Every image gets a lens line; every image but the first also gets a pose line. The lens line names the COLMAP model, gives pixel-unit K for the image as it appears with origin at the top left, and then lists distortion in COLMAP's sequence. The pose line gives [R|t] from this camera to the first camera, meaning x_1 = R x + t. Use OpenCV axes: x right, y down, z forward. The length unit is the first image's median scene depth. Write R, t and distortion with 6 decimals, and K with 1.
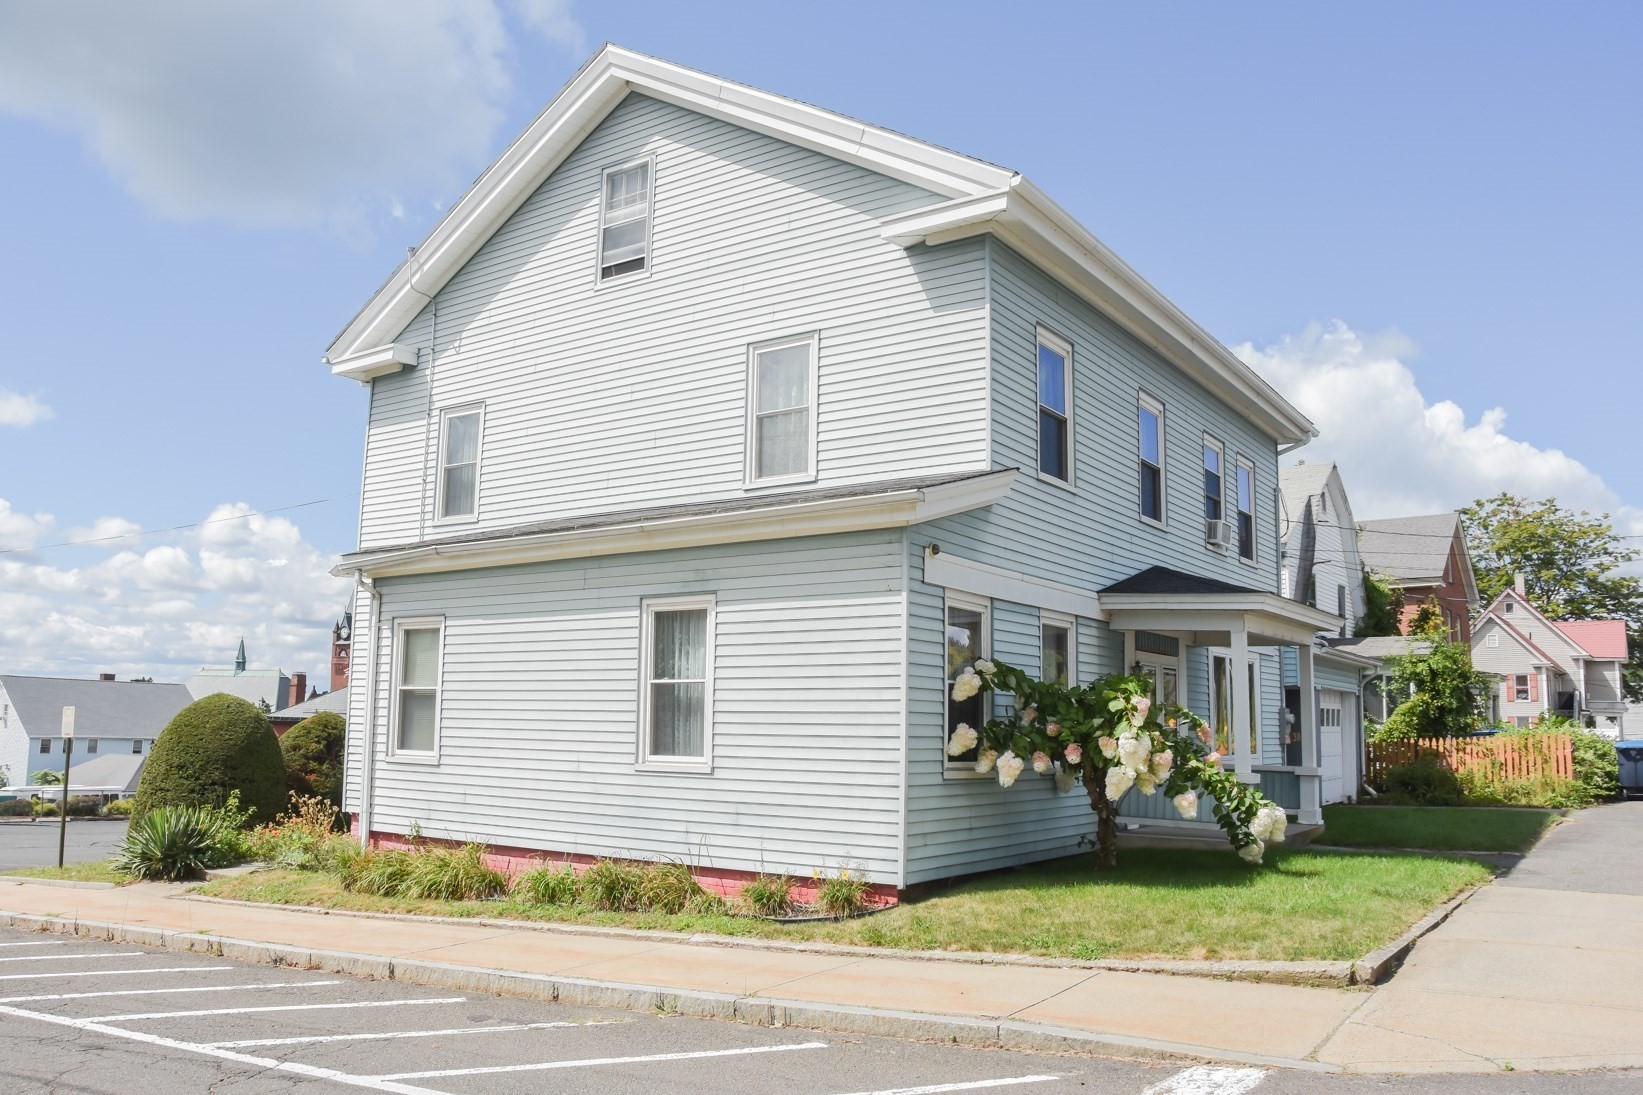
lens RADIAL K [[1279.1, 0, 830.6], [0, 1279.1, 549.4], [0, 0, 1]] dist [-0.140382, 0.065904]
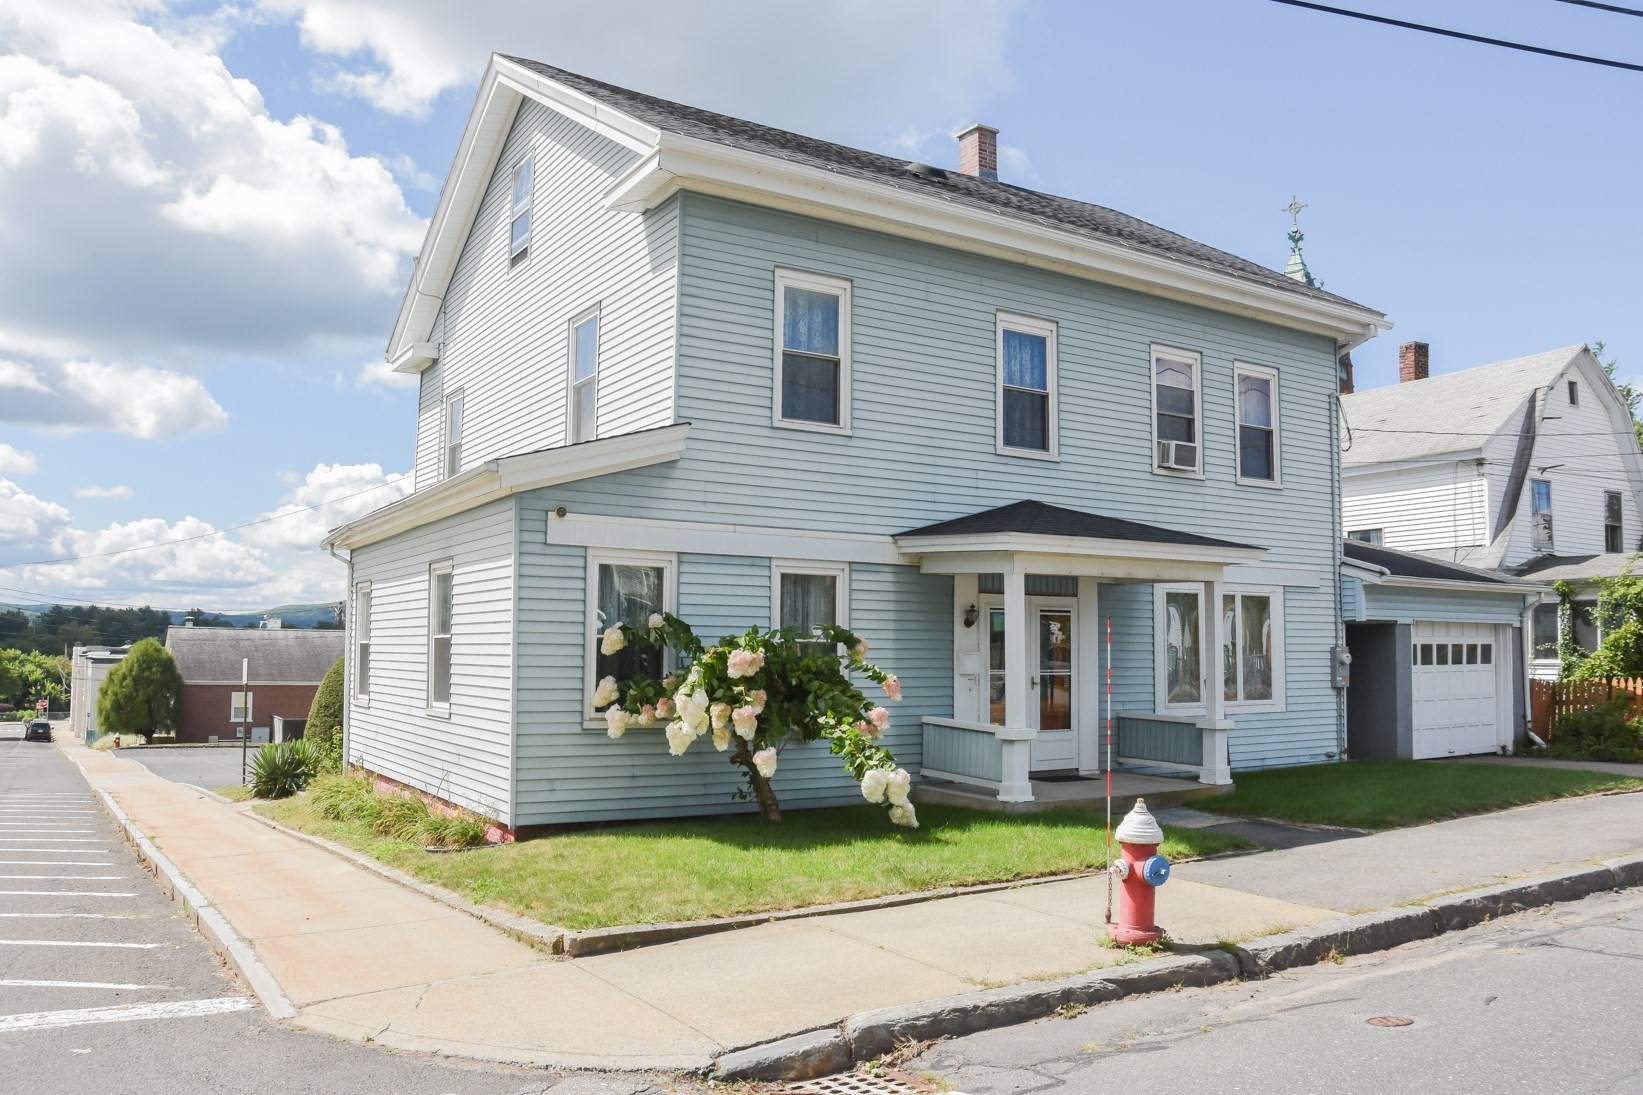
lens RADIAL K [[1279.1, 0, 826.4], [0, 1279.1, 551.9], [0, 0, 1]] dist [-0.140382, 0.065904]
pose [[0.916613, -0.039311, -0.397838, 0.562781], [0.062509, 0.997006, 0.045505, -0.001119], [0.394858, -0.066579, 0.916326, 0.098451]]
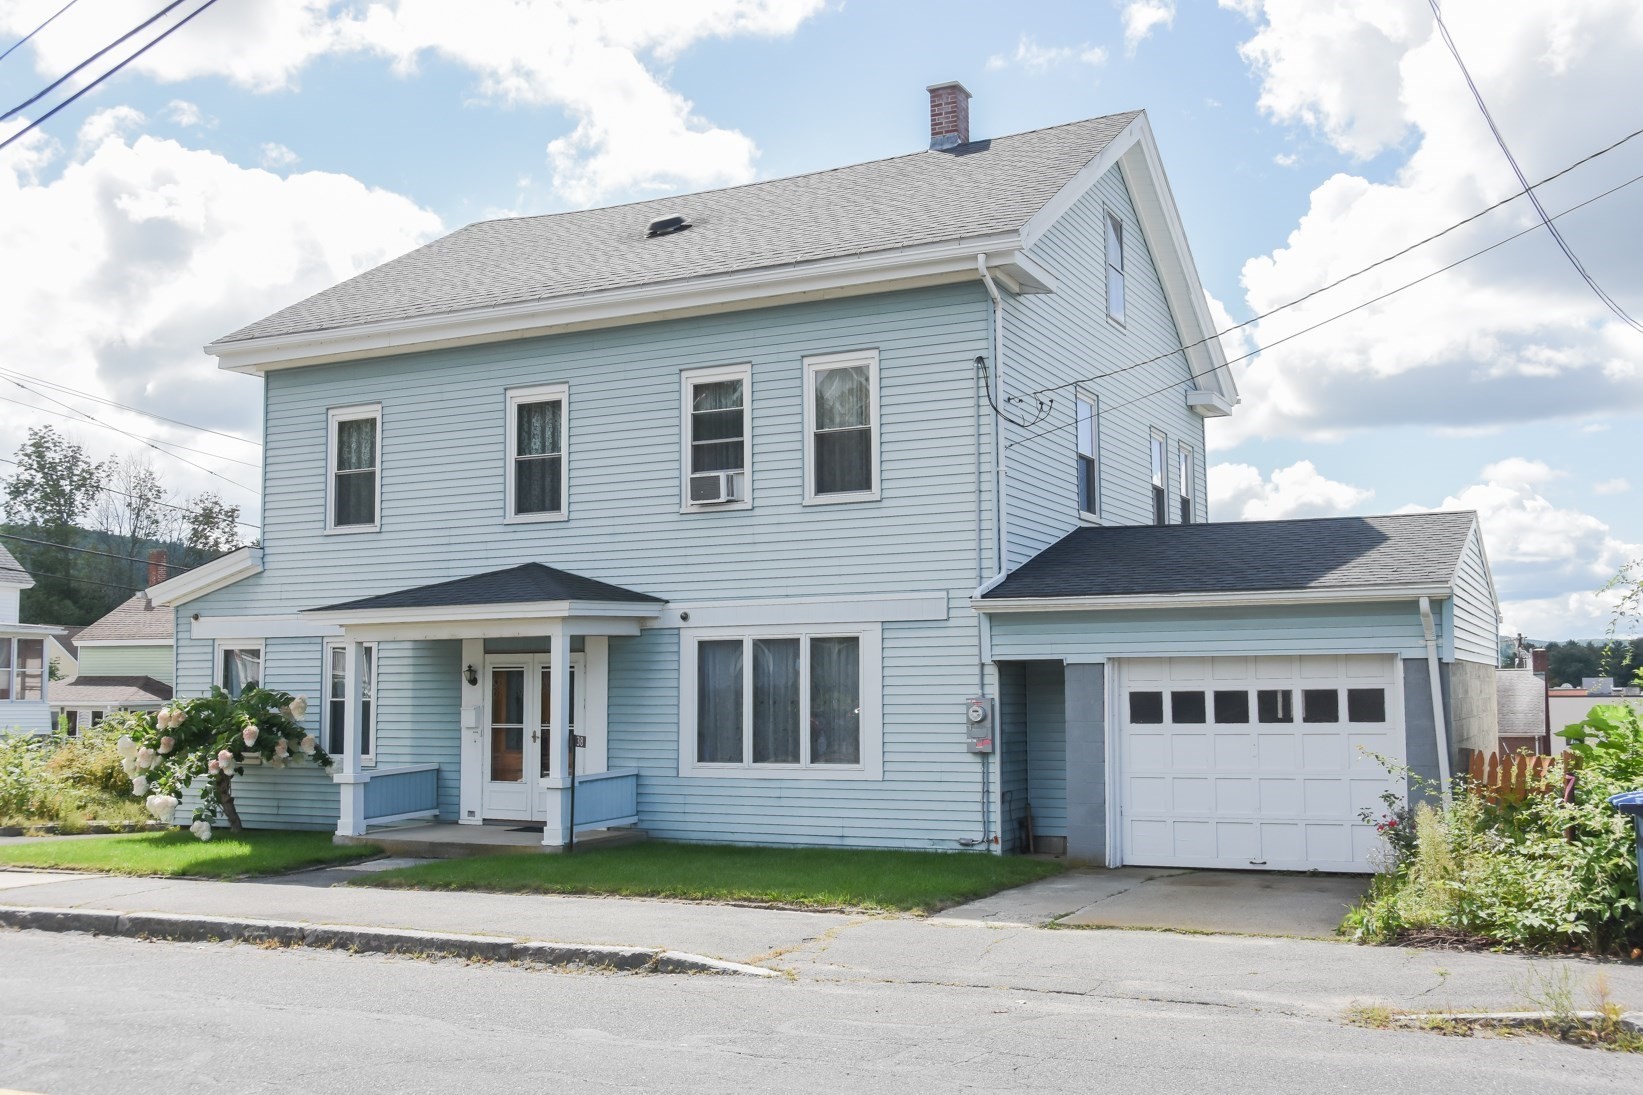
lens RADIAL K [[1622.6, 0, 808.2], [0, 1622.6, 553.4], [0, 0, 1]] dist [-0.013588, 0.000000]
pose [[0.130572, -0.101110, -0.986270, 1.739299], [0.149965, 0.985354, -0.081163, 0.159353], [0.980031, -0.137308, 0.143822, 1.180340]]
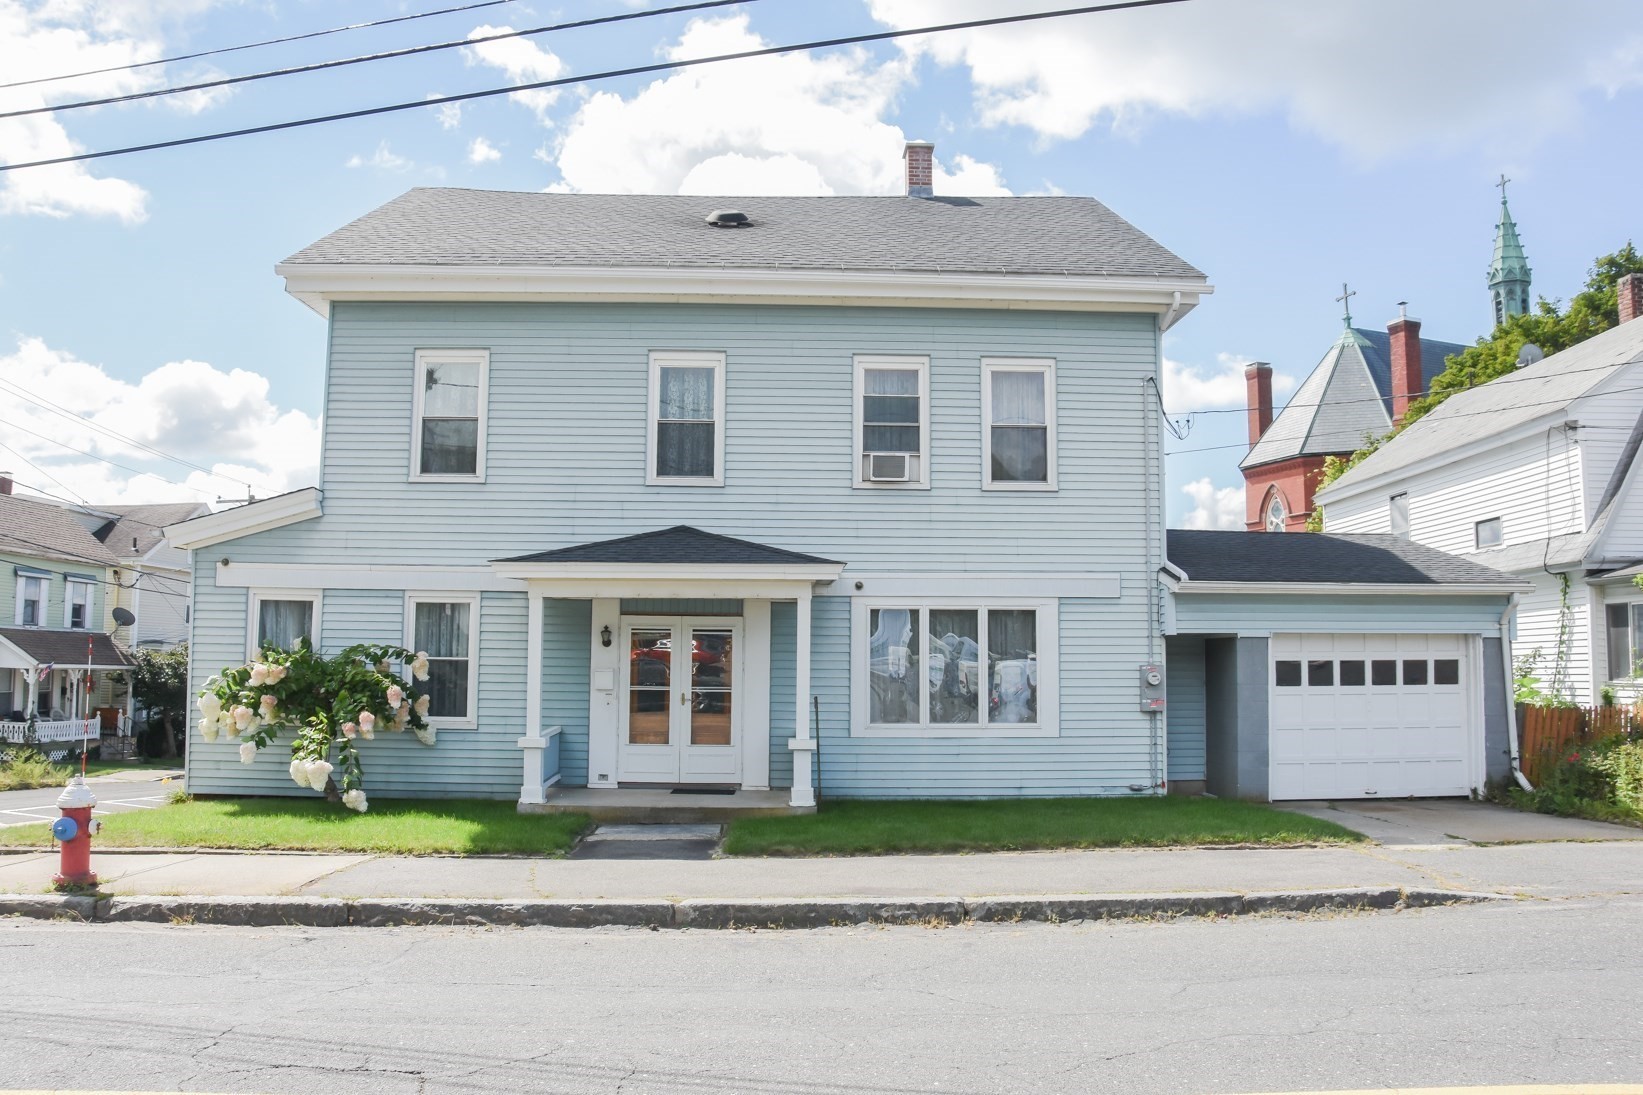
lens RADIAL K [[1279.1, 0, 854.5], [0, 1279.1, 547.4], [0, 0, 1]] dist [-0.140382, 0.065904]
pose [[0.600478, -0.090277, -0.794529, 1.281348], [0.116824, 0.992850, -0.024519, 0.079441], [0.791062, -0.078097, 0.606731, 0.581547]]
